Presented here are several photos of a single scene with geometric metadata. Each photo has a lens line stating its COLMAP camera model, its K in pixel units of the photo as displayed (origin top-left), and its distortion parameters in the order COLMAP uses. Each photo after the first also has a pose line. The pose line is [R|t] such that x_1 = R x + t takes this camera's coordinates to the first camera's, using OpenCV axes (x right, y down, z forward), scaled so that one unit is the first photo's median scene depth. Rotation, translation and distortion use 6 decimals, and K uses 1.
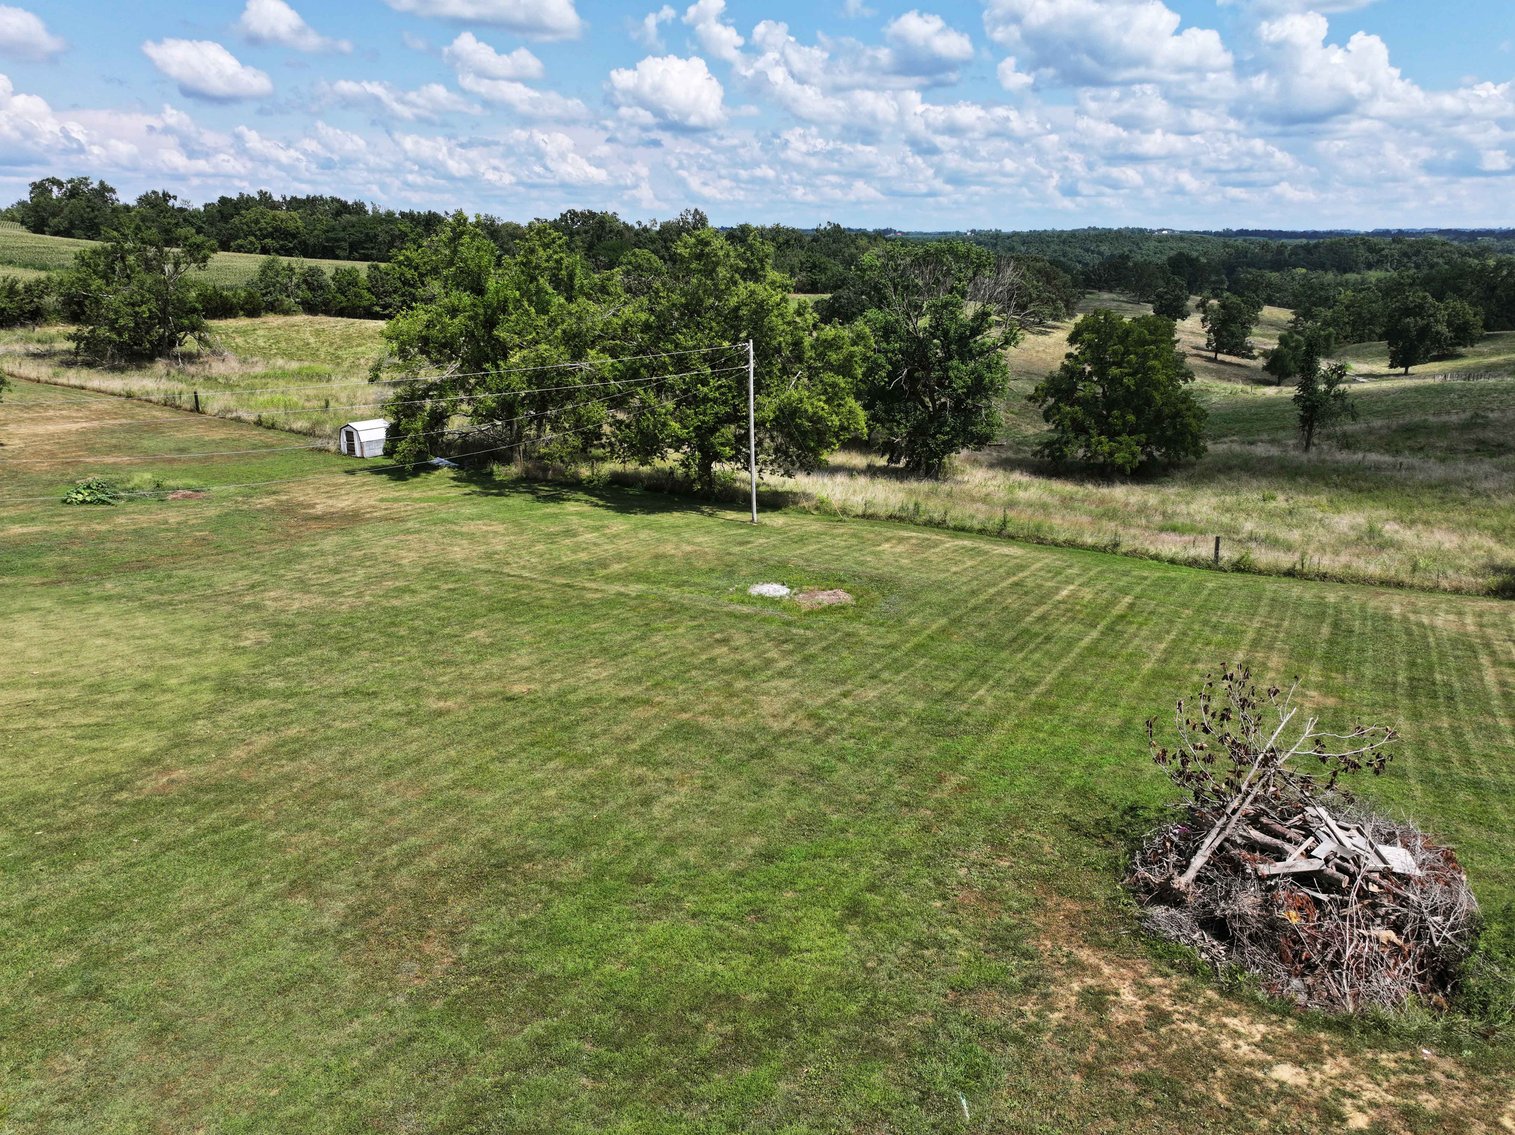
lens RADIAL K [[1059.8, 0, 765.1], [0, 1059.8, 567.9], [0, 0, 1]] dist [-0.000255, 0.013576]
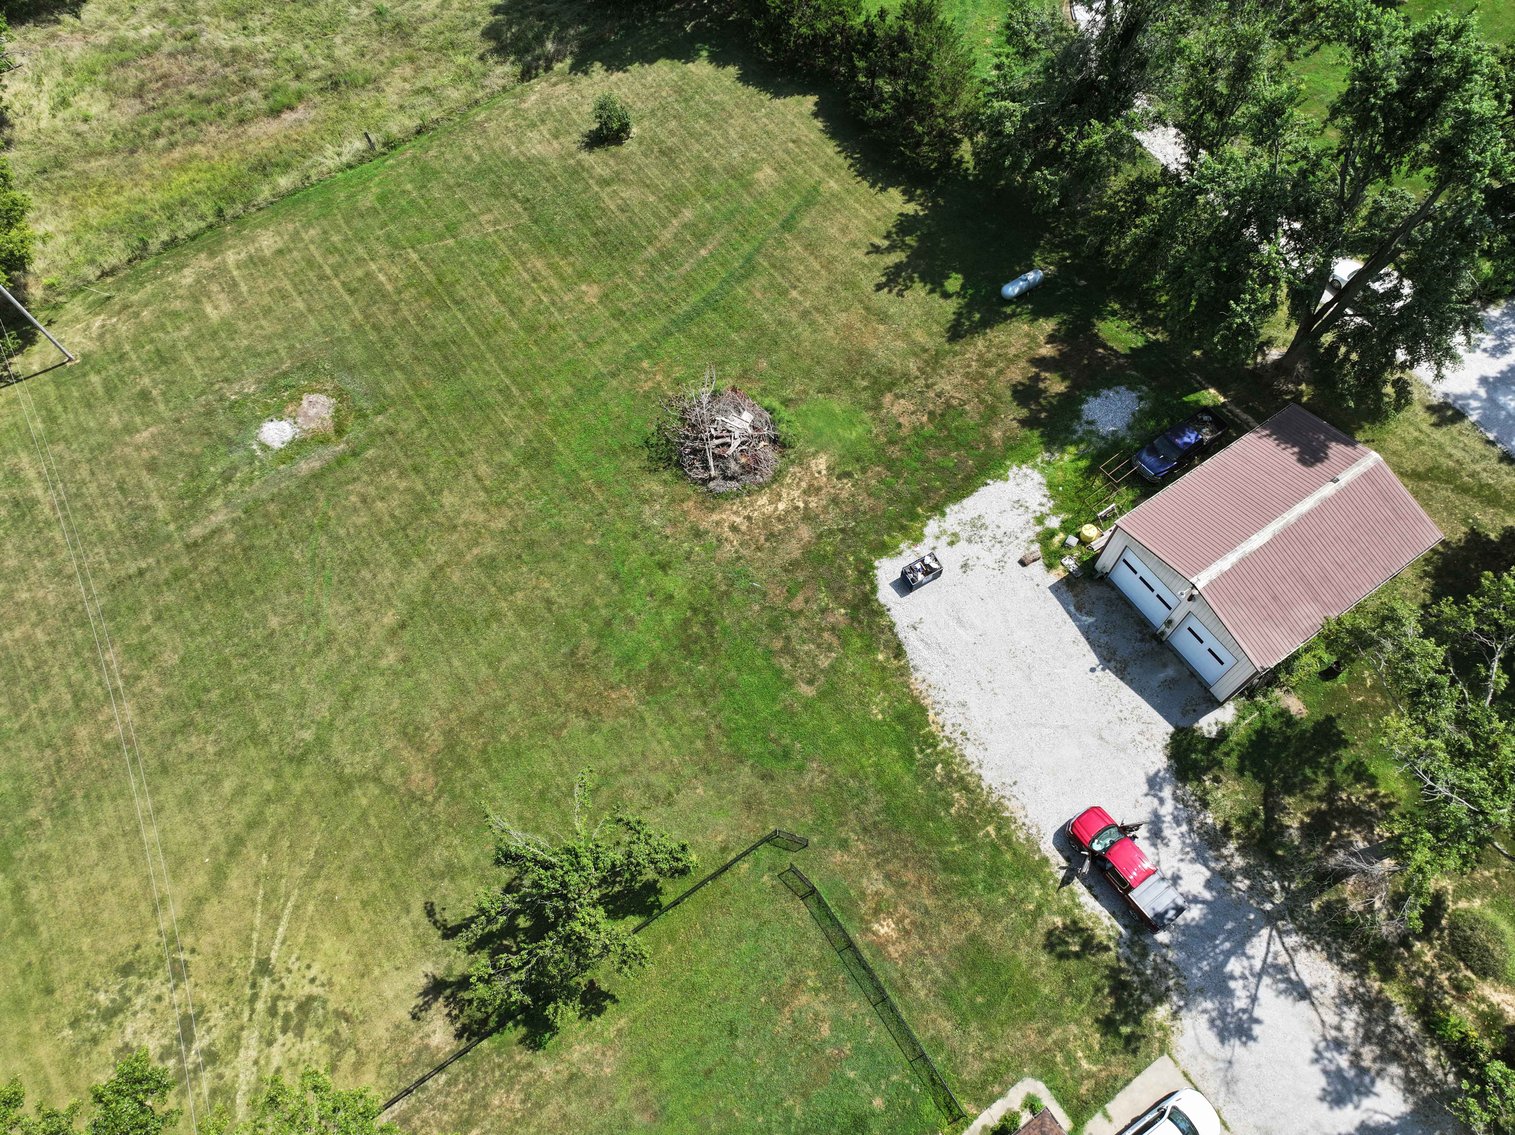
lens RADIAL K [[1072.4, 0, 759.6], [0, 1072.4, 554.2], [0, 0, 1]] dist [0.009167, 0.004476]
pose [[0.445963, -0.797292, 0.406748, -0.978611], [0.275470, 0.554645, 0.785166, -1.955867], [-0.851607, -0.238108, 0.466980, -0.584318]]
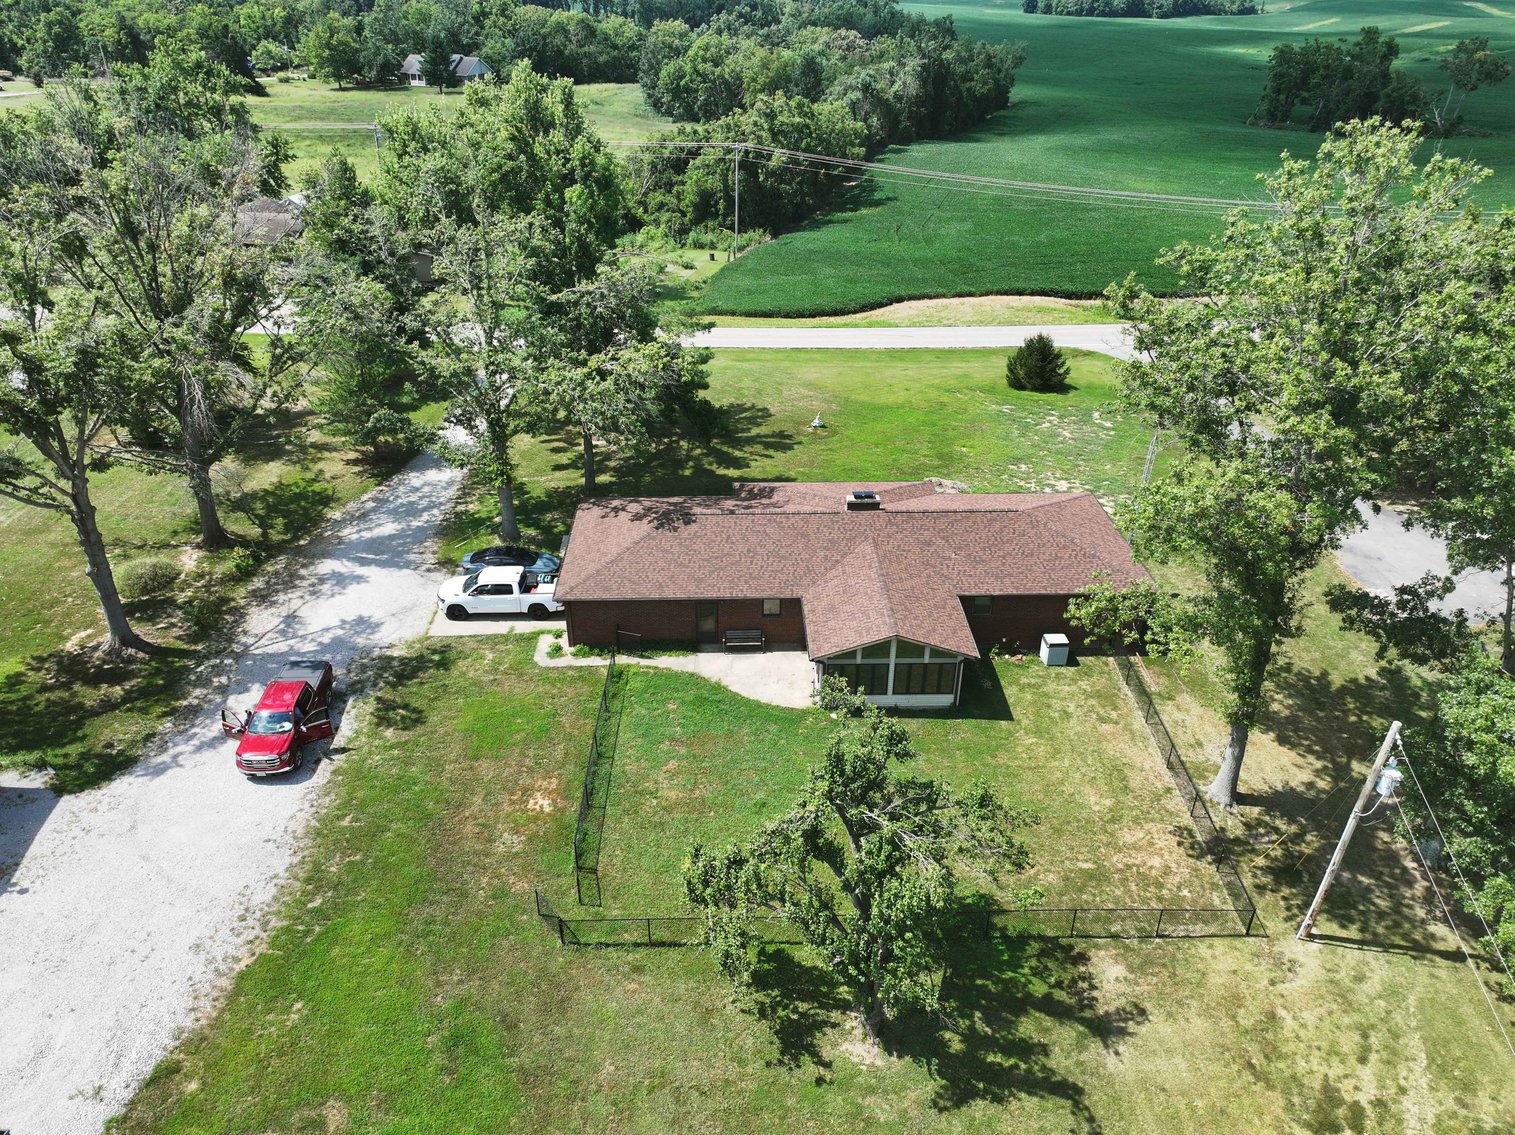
lens RADIAL K [[1059.8, 0, 765.1], [0, 1059.8, 567.9], [0, 0, 1]] dist [-0.000255, 0.013576]
pose [[-0.858567, 0.246948, -0.449309, -0.114810], [-0.161161, 0.701946, 0.693757, -1.203912], [0.486713, 0.668048, -0.562870, 1.133863]]
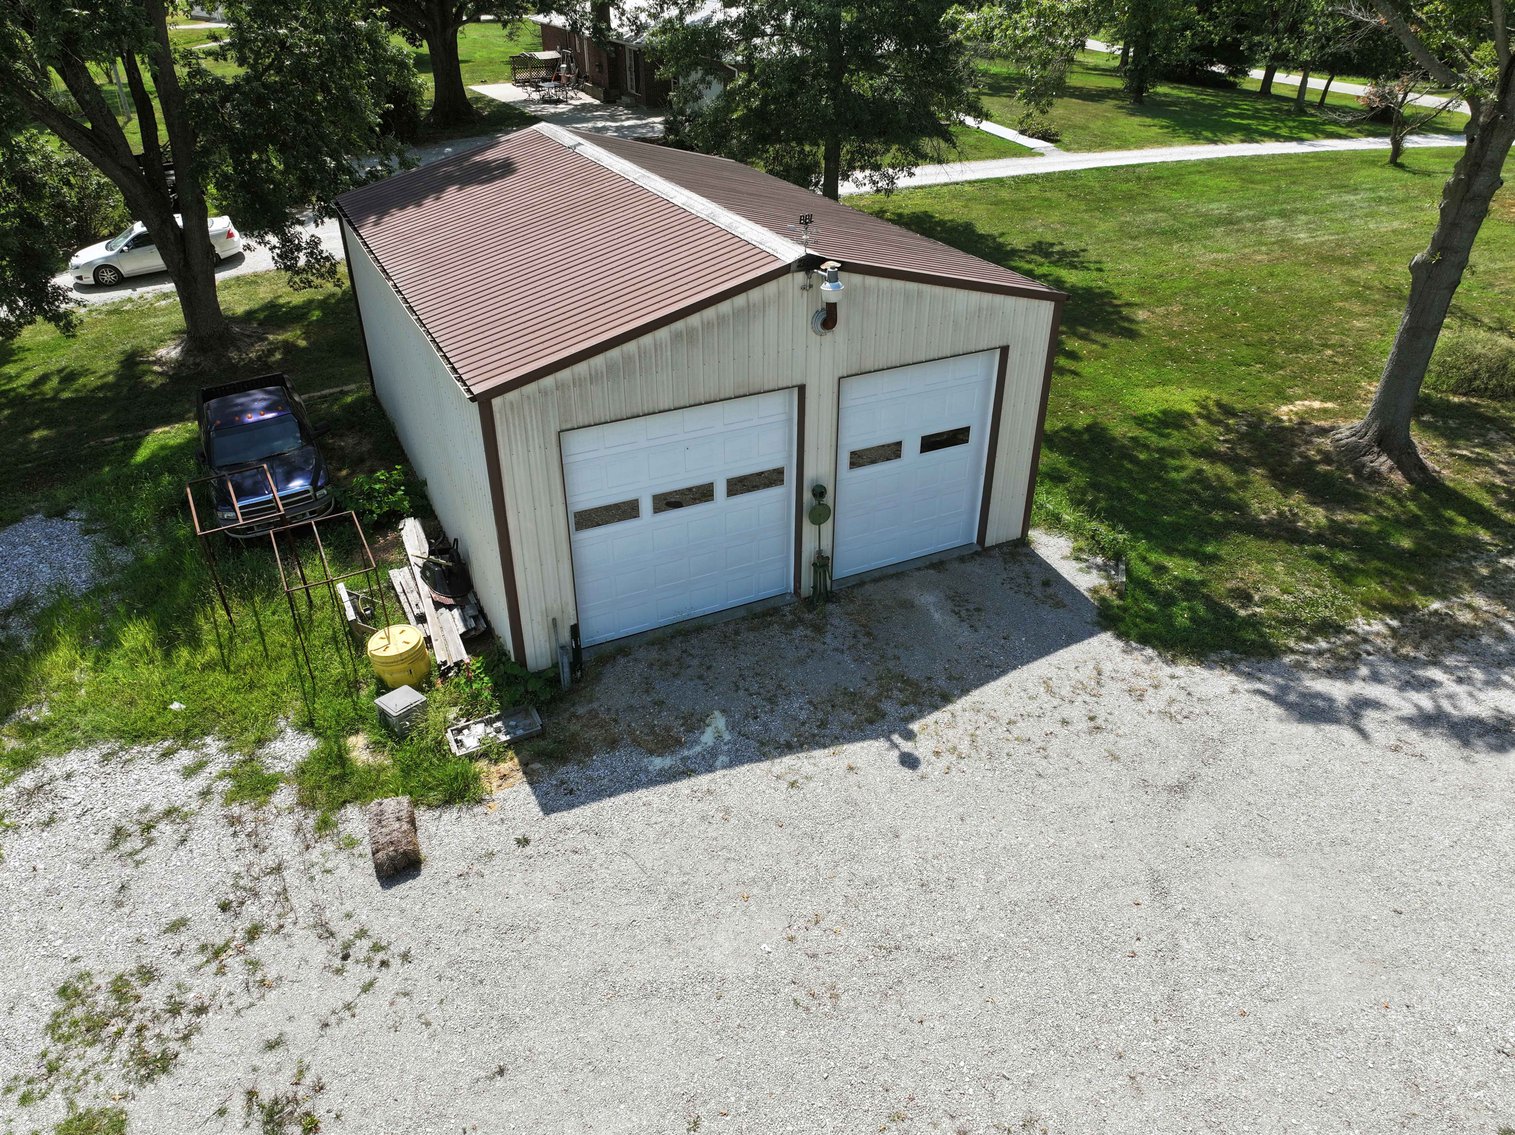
lens RADIAL K [[1072.4, 0, 759.6], [0, 1072.4, 554.2], [0, 0, 1]] dist [0.009167, 0.004476]
pose [[-0.826022, -0.290056, 0.483275, 0.047394], [0.162275, 0.698733, 0.696735, -0.041853], [-0.539772, 0.653942, -0.530100, 0.257794]]
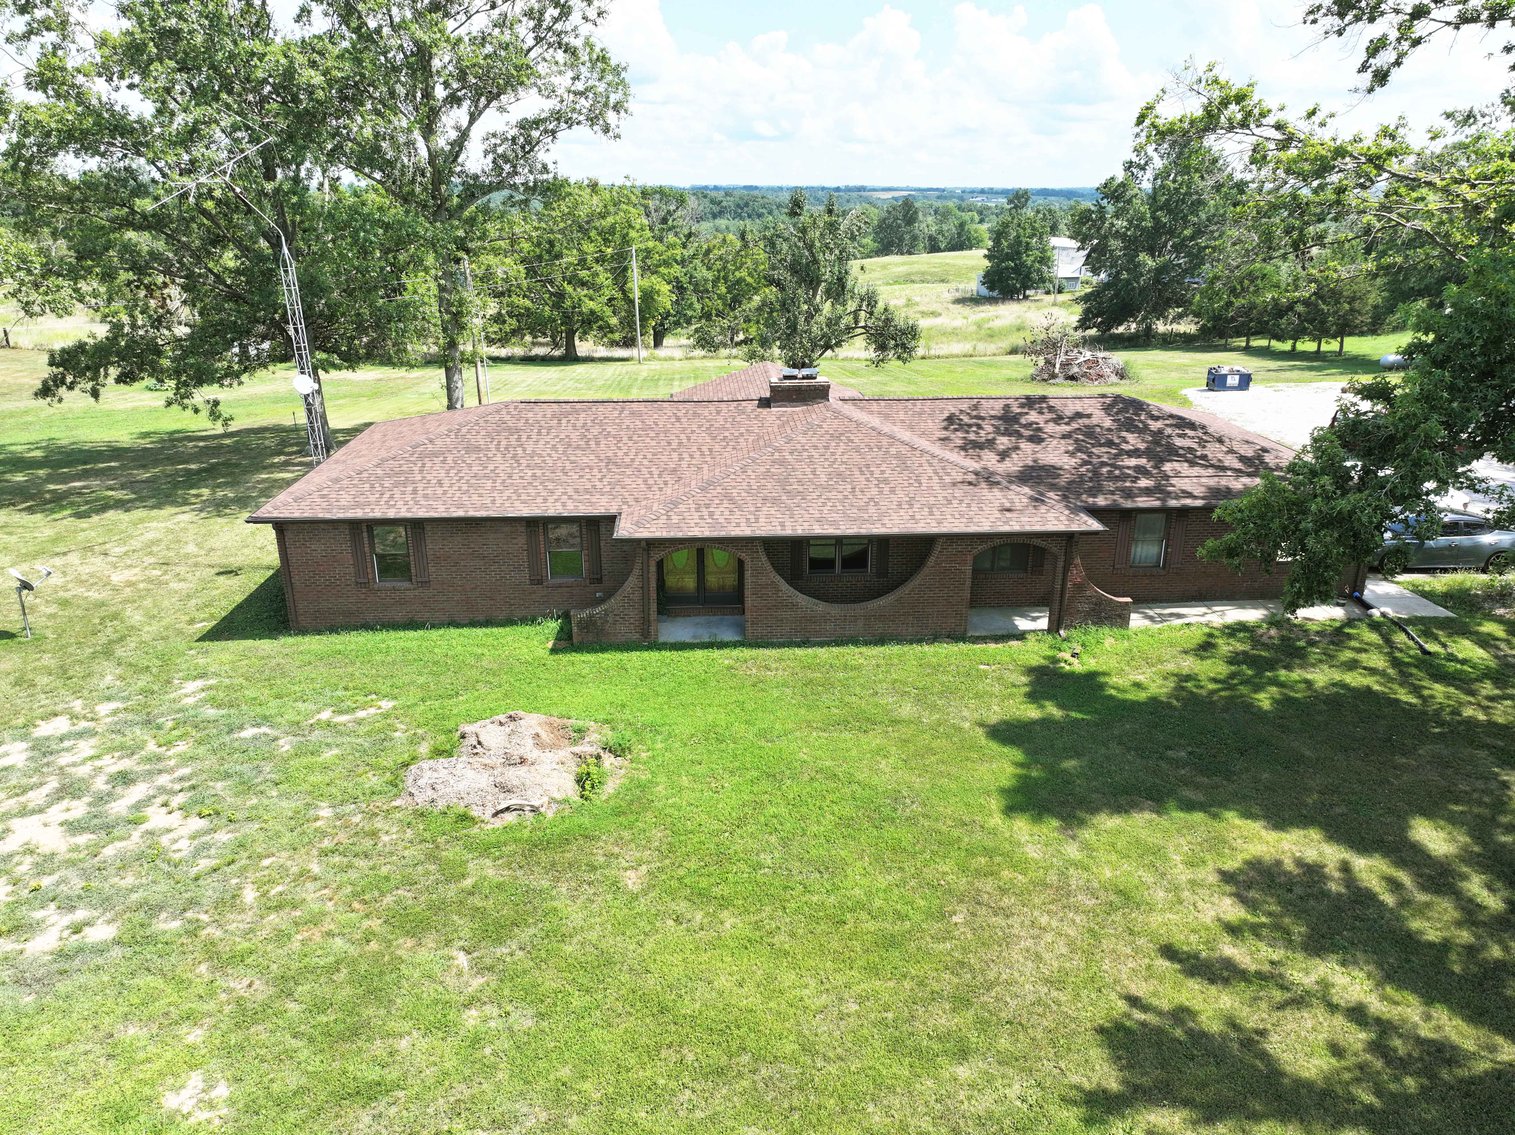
lens RADIAL K [[1059.8, 0, 765.1], [0, 1059.8, 567.9], [0, 0, 1]] dist [-0.000255, 0.013576]
pose [[0.842703, -0.182172, 0.506621, -2.262576], [0.162854, 0.983183, 0.082647, 0.494738], [-0.513157, 0.012859, 0.858199, -1.439313]]
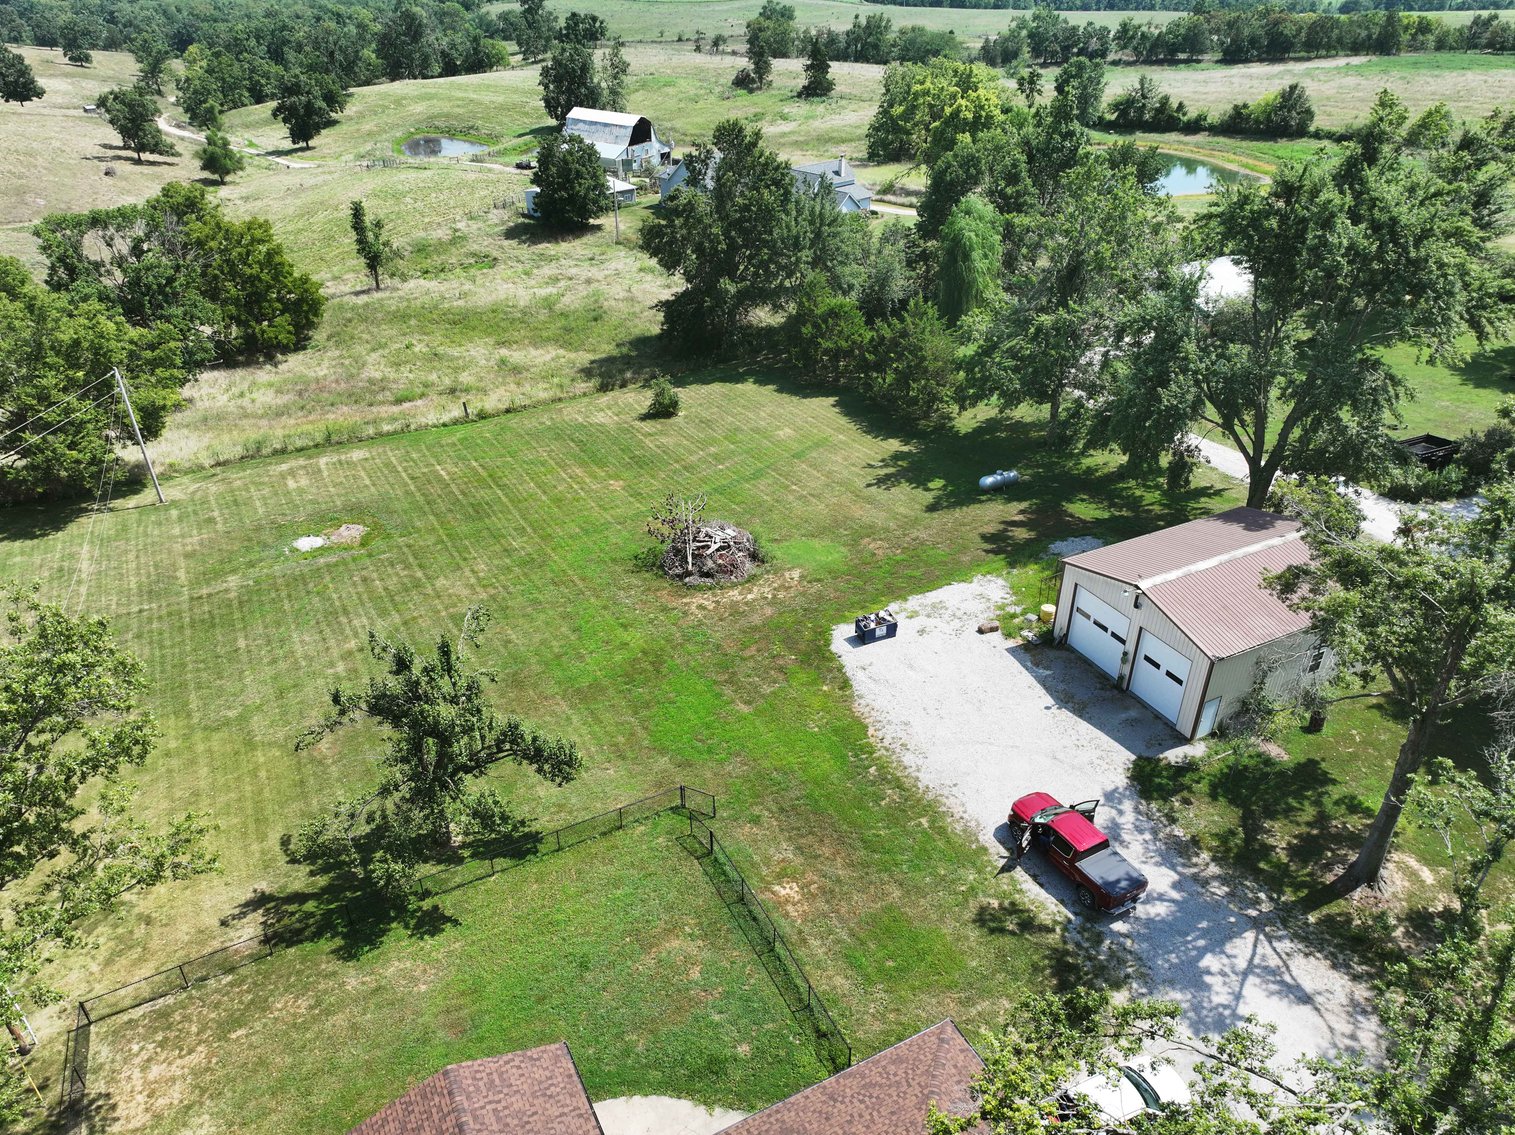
lens RADIAL K [[1059.8, 0, 765.1], [0, 1059.8, 567.9], [0, 0, 1]] dist [-0.000255, 0.013576]
pose [[0.549464, -0.432508, 0.714862, -1.758427], [0.247474, 0.901446, 0.355179, -0.775443], [-0.798027, -0.018248, 0.602346, -1.079489]]
